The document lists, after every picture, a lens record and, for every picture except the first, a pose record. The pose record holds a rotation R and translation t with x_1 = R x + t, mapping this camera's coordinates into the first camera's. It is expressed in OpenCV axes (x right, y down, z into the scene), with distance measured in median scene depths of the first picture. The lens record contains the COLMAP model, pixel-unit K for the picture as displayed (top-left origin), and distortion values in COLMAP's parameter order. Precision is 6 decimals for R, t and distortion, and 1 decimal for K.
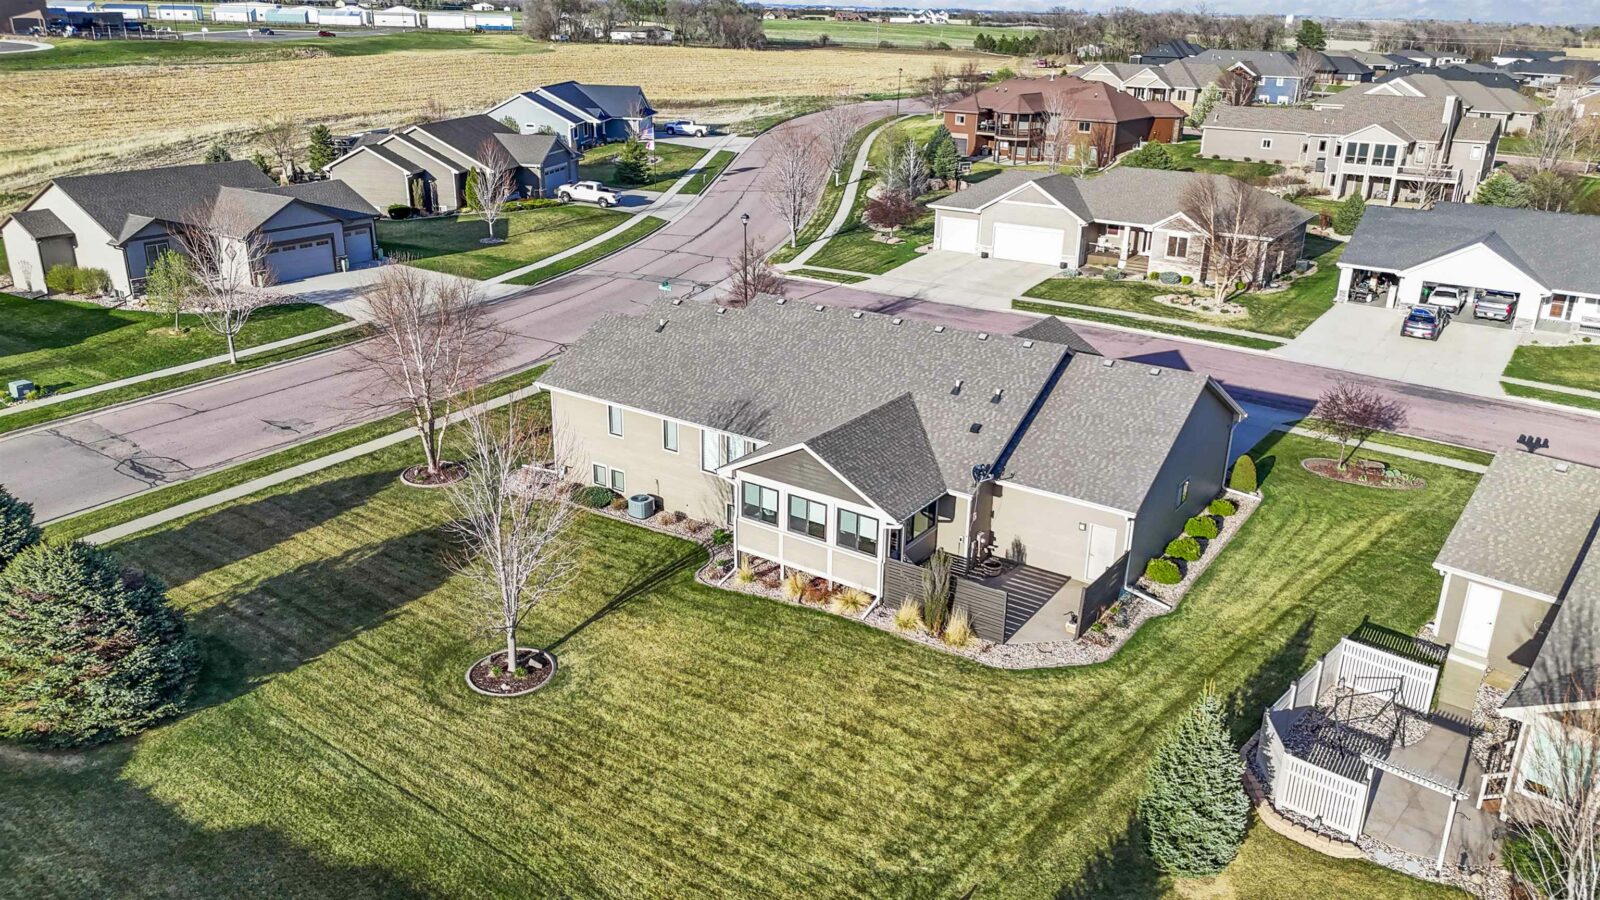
lens RADIAL K [[1169.7, 0, 801.7], [0, 1169.7, 451.0], [0, 0, 1]] dist [0.020386, -0.011406]
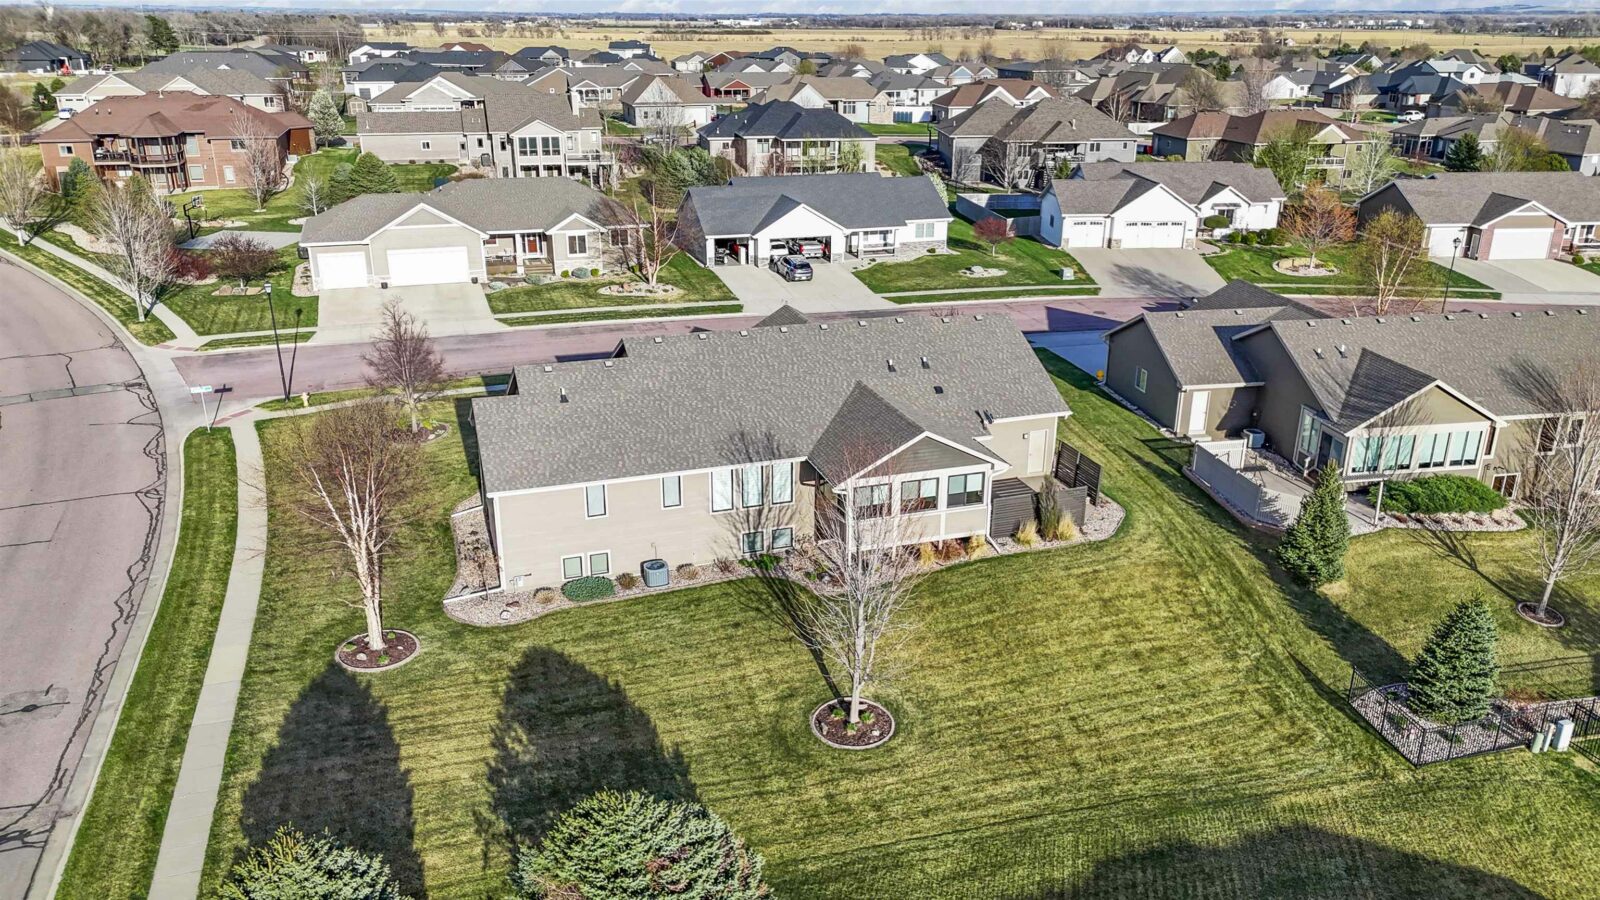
lens RADIAL K [[1169.7, 0, 803.0], [0, 1169.7, 449.2], [0, 0, 1]] dist [0.020386, -0.011406]
pose [[0.594116, -0.288279, 0.750947, -0.487235], [0.283838, 0.948653, 0.139615, -0.095911], [-0.752637, 0.130200, 0.645435, 0.177574]]
